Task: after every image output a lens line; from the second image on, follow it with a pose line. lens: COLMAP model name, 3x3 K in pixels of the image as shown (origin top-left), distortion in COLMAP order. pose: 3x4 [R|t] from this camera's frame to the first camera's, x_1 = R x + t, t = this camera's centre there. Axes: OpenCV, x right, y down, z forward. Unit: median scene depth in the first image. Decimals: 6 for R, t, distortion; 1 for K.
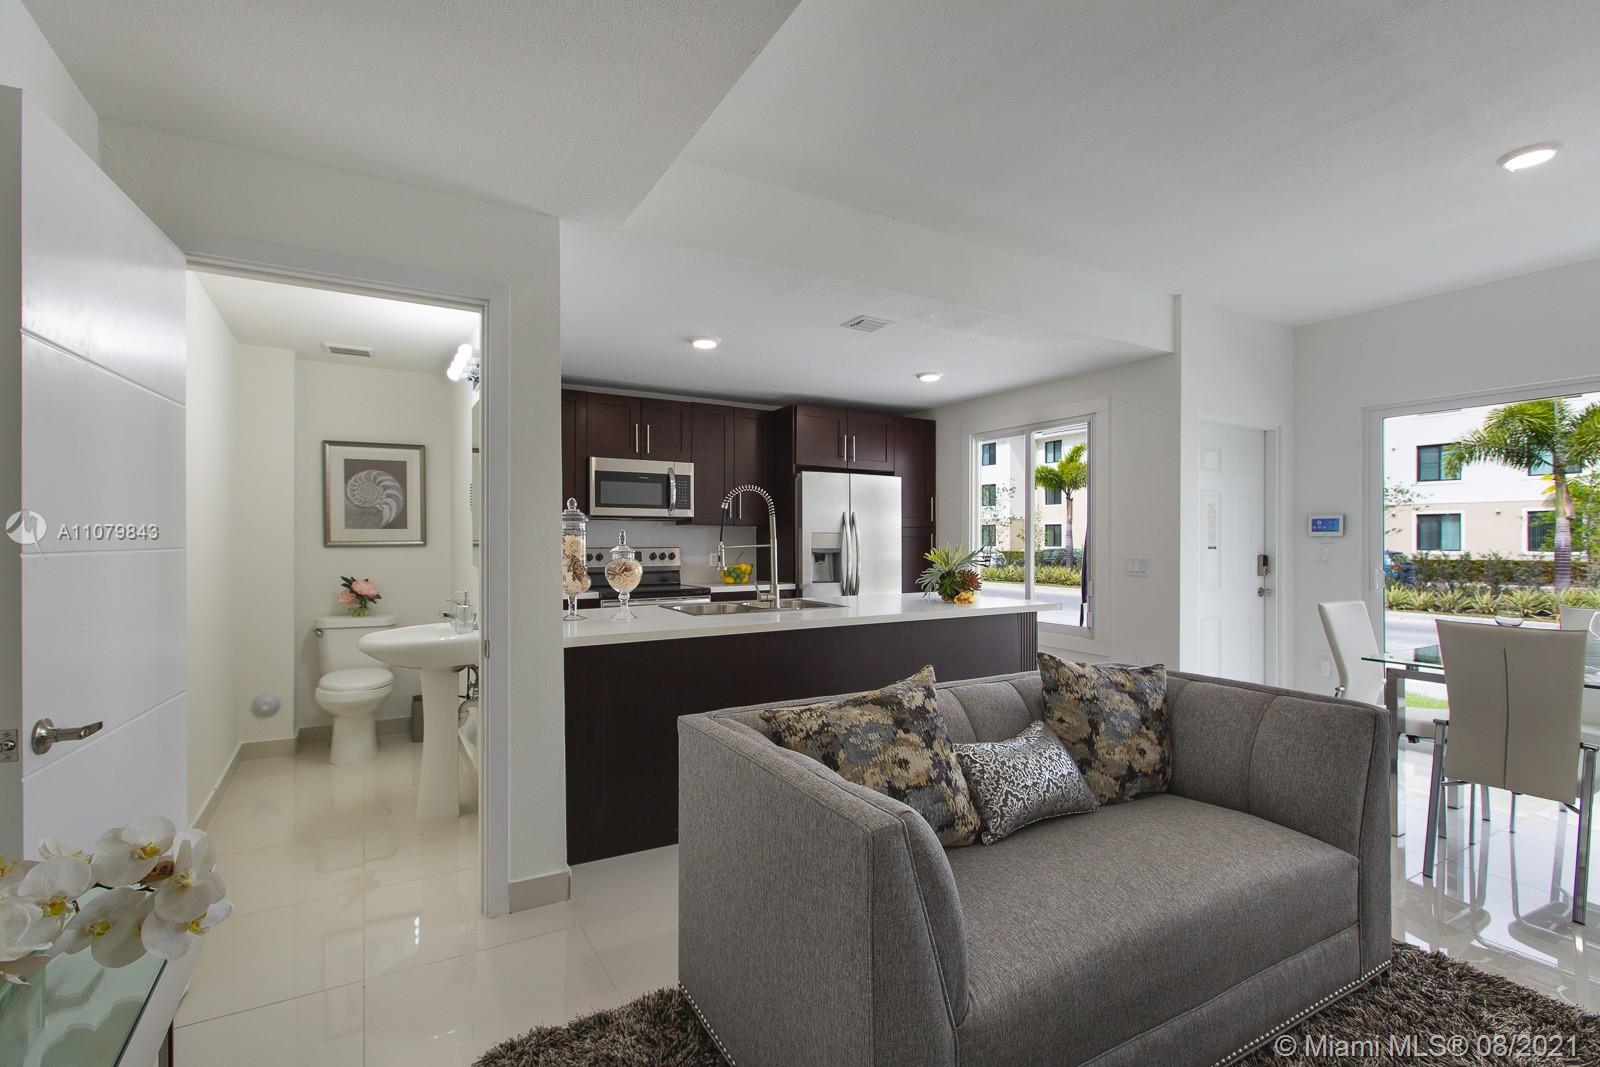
lens RADIAL K [[718.3, 0, 778.3], [0, 718.3, 538.4], [0, 0, 1]] dist [-0.000095, -0.003474]
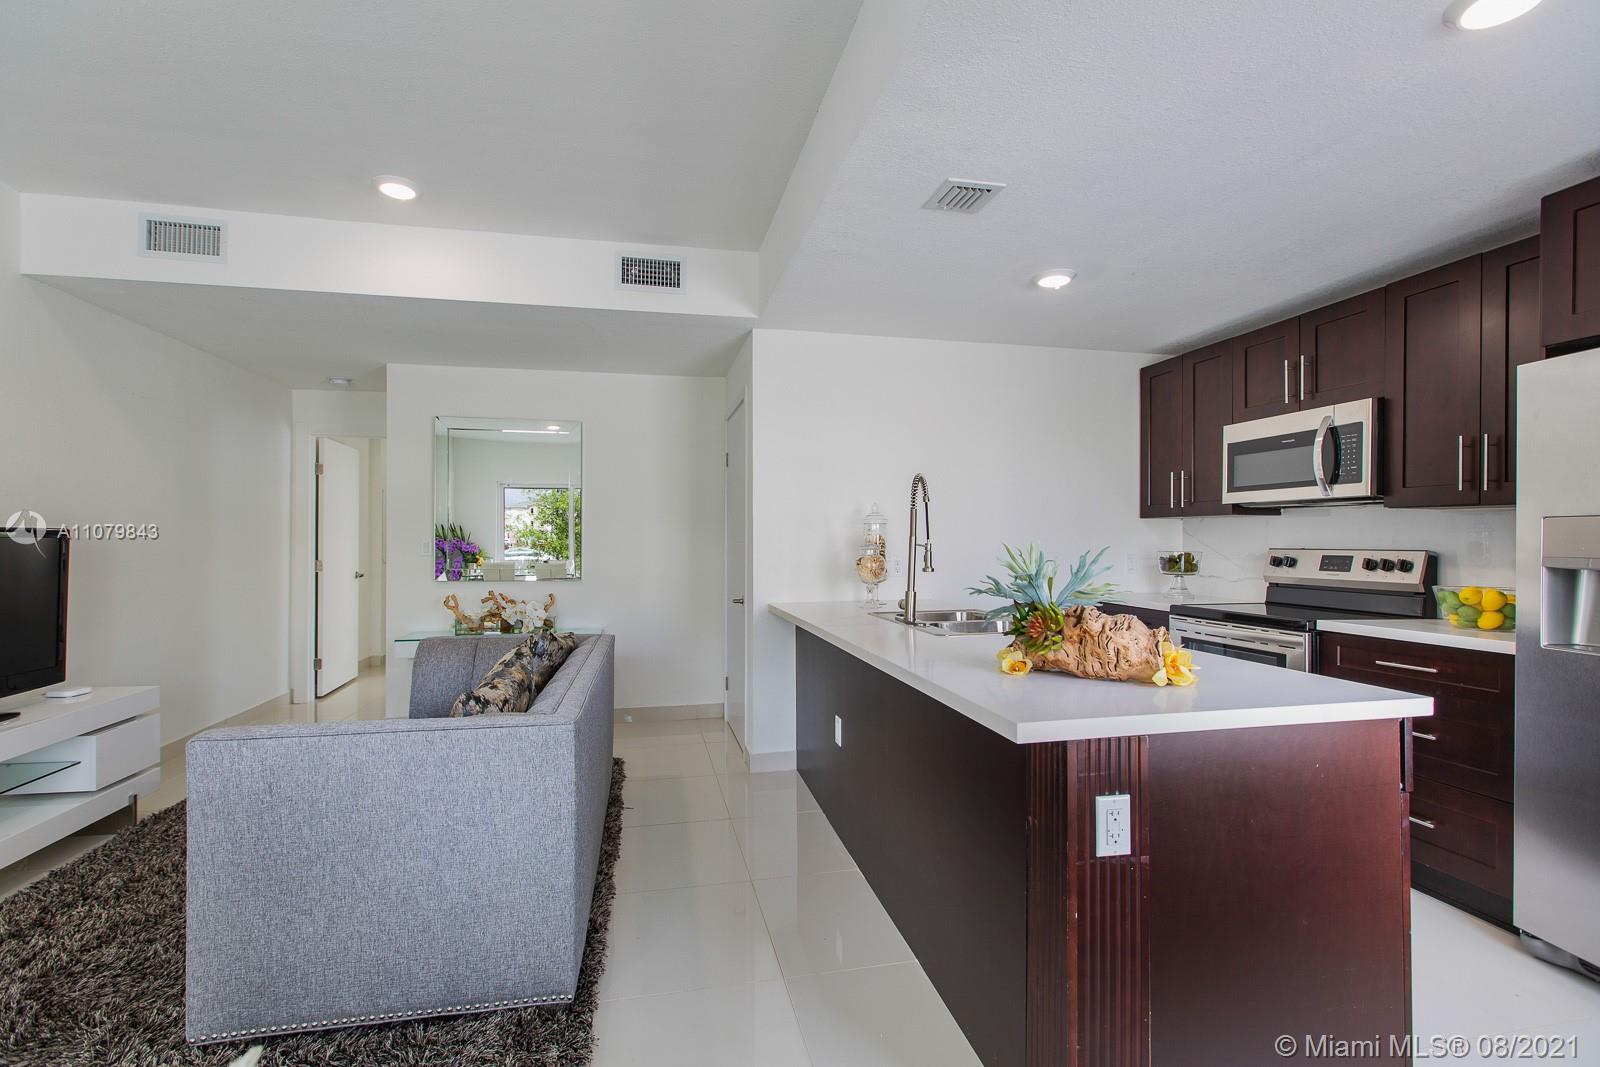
lens RADIAL K [[718.3, 0, 778.3], [0, 718.3, 538.4], [0, 0, 1]] dist [-0.000095, -0.003474]
pose [[-0.317916, 0.000053, -0.948119, 0.673802], [0.003175, 0.999994, -0.001008, 0.003189], [0.948114, -0.003331, -0.317915, 0.905646]]
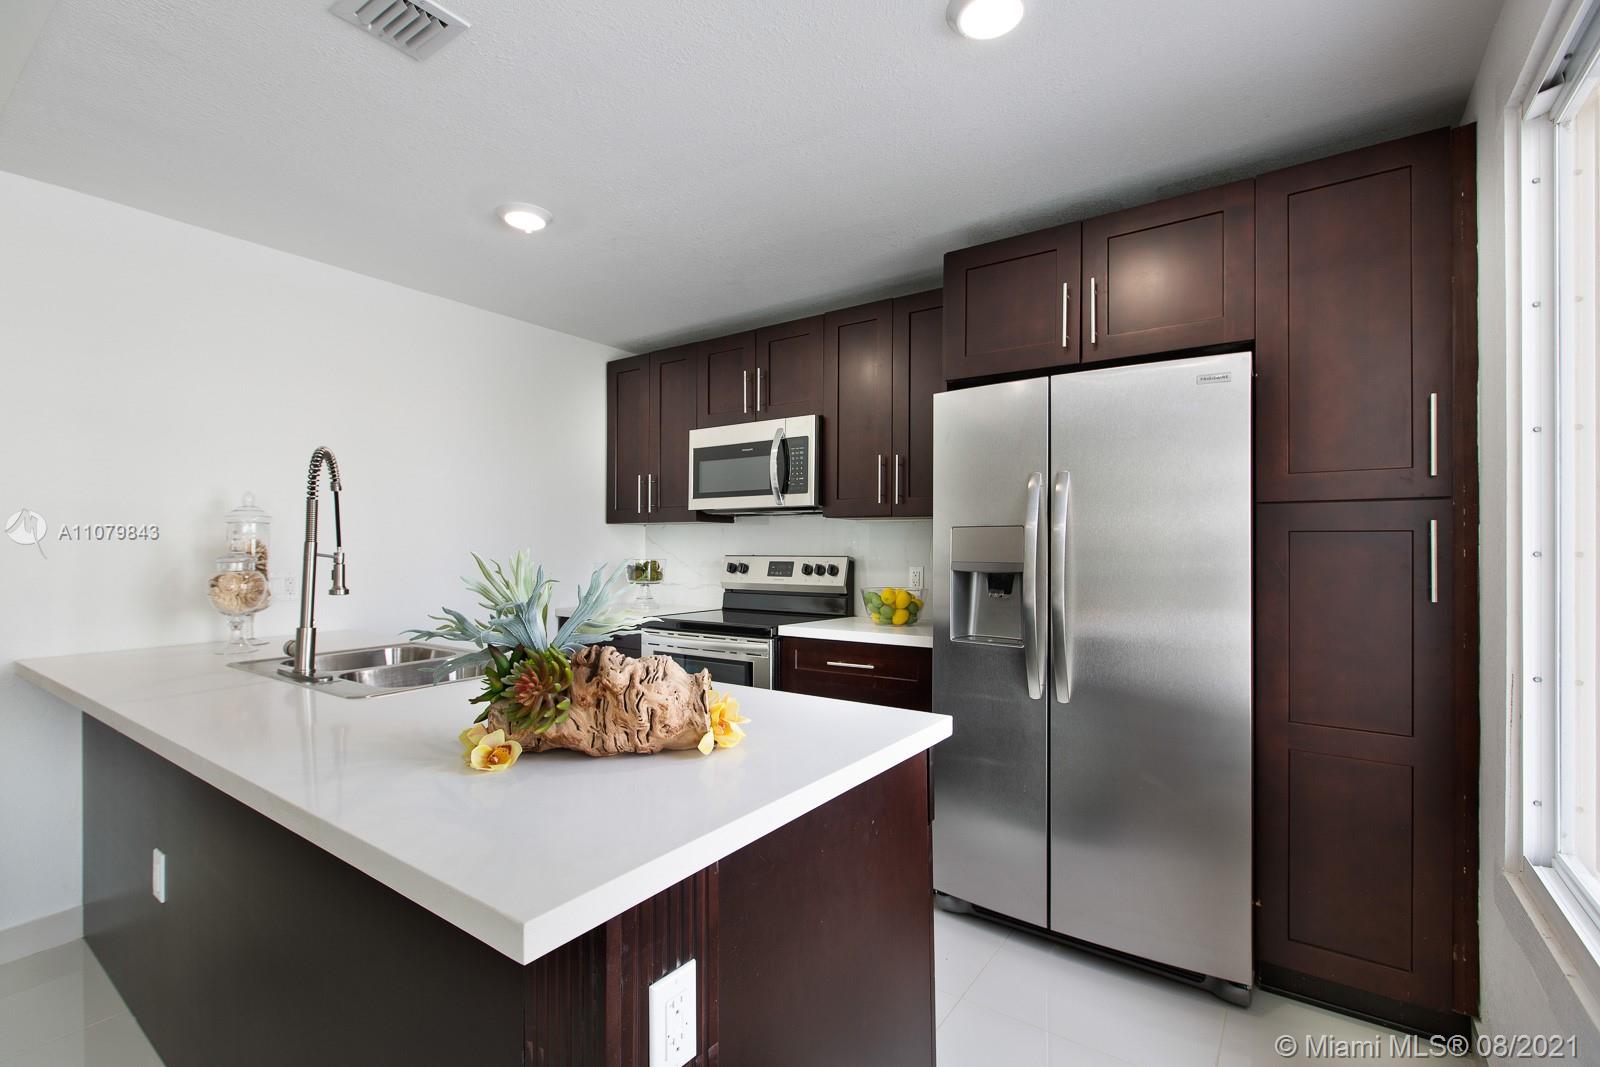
lens RADIAL K [[727.6, 0, 785.6], [0, 727.6, 540.3], [0, 0, 1]] dist [0.002984, -0.000810]
pose [[0.409965, -0.006209, -0.912080, 0.514241], [0.001972, 0.999981, -0.005921, 0.003212], [0.912099, 0.000629, 0.409969, 0.892206]]
